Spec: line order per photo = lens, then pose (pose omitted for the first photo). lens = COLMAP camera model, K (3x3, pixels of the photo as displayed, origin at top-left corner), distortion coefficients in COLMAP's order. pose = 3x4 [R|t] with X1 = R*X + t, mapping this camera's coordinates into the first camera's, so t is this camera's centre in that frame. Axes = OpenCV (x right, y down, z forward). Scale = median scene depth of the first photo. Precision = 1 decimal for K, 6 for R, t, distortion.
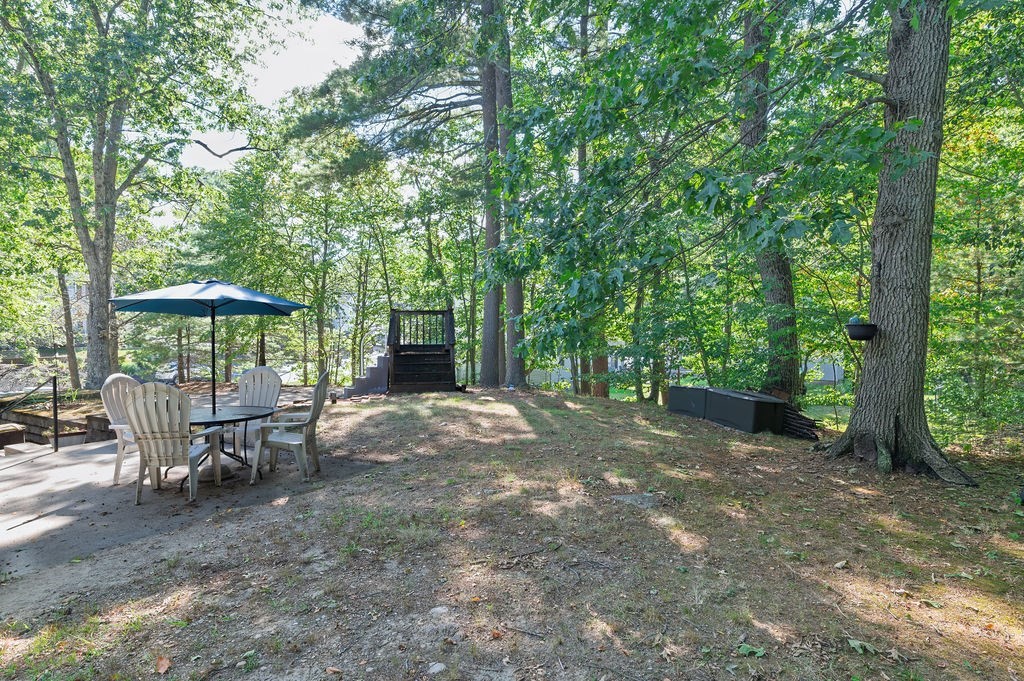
lens RADIAL K [[582.5, 0, 512.0], [0, 582.5, 340.5], [0, 0, 1]] dist [0.020726, 0.000448]
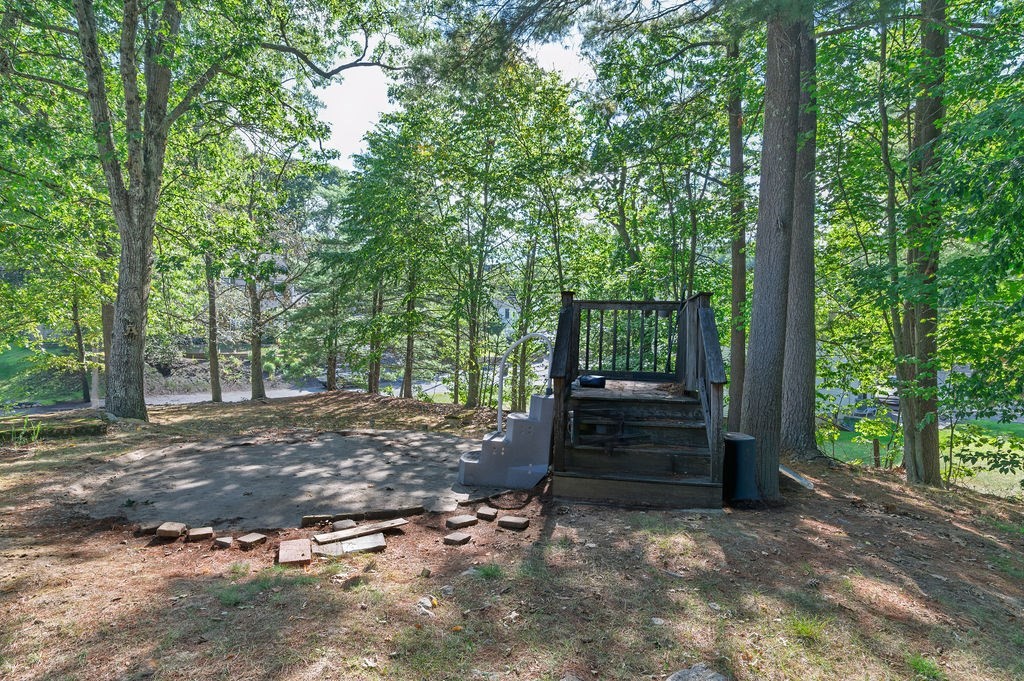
lens RADIAL K [[582.5, 0, 512.0], [0, 582.5, 340.5], [0, 0, 1]] dist [0.020726, 0.000448]
pose [[0.956345, 0.034785, -0.290161, -0.096605], [-0.038818, 0.999213, -0.008152, -0.010326], [0.289649, 0.019060, 0.956943, 0.480724]]
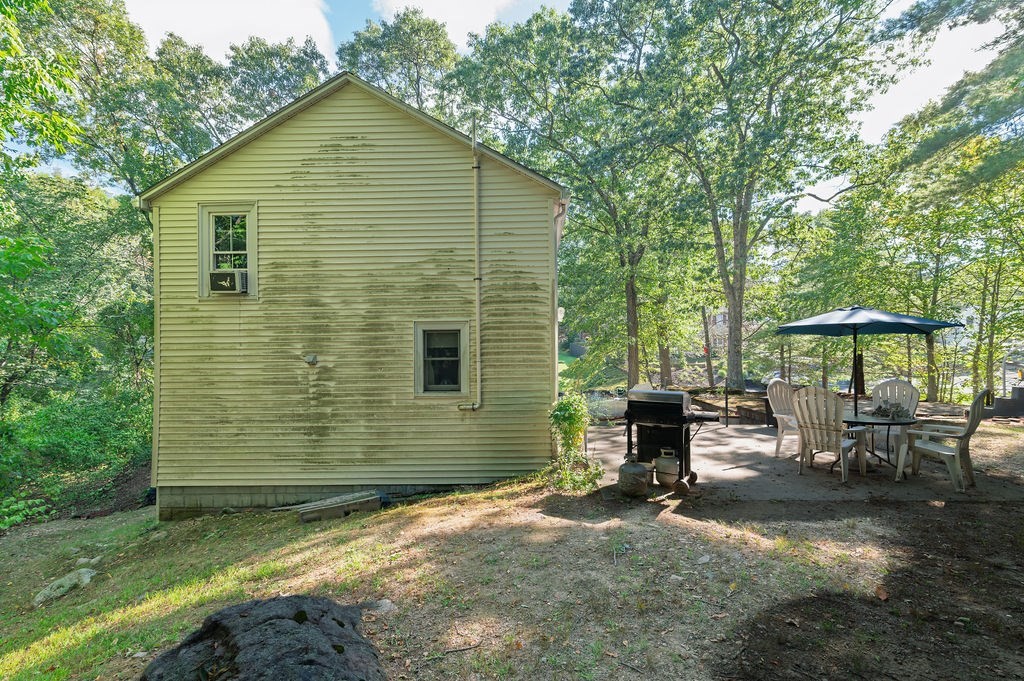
lens RADIAL K [[466.7, 0, 512.0], [0, 466.7, 340.5], [0, 0, 1]] dist [0.028767, -0.000347]
pose [[0.520416, -0.011446, -0.853836, -0.012677], [-0.013062, 0.999686, -0.021362, -0.000615], [0.853813, 0.022270, 0.520103, -0.050313]]
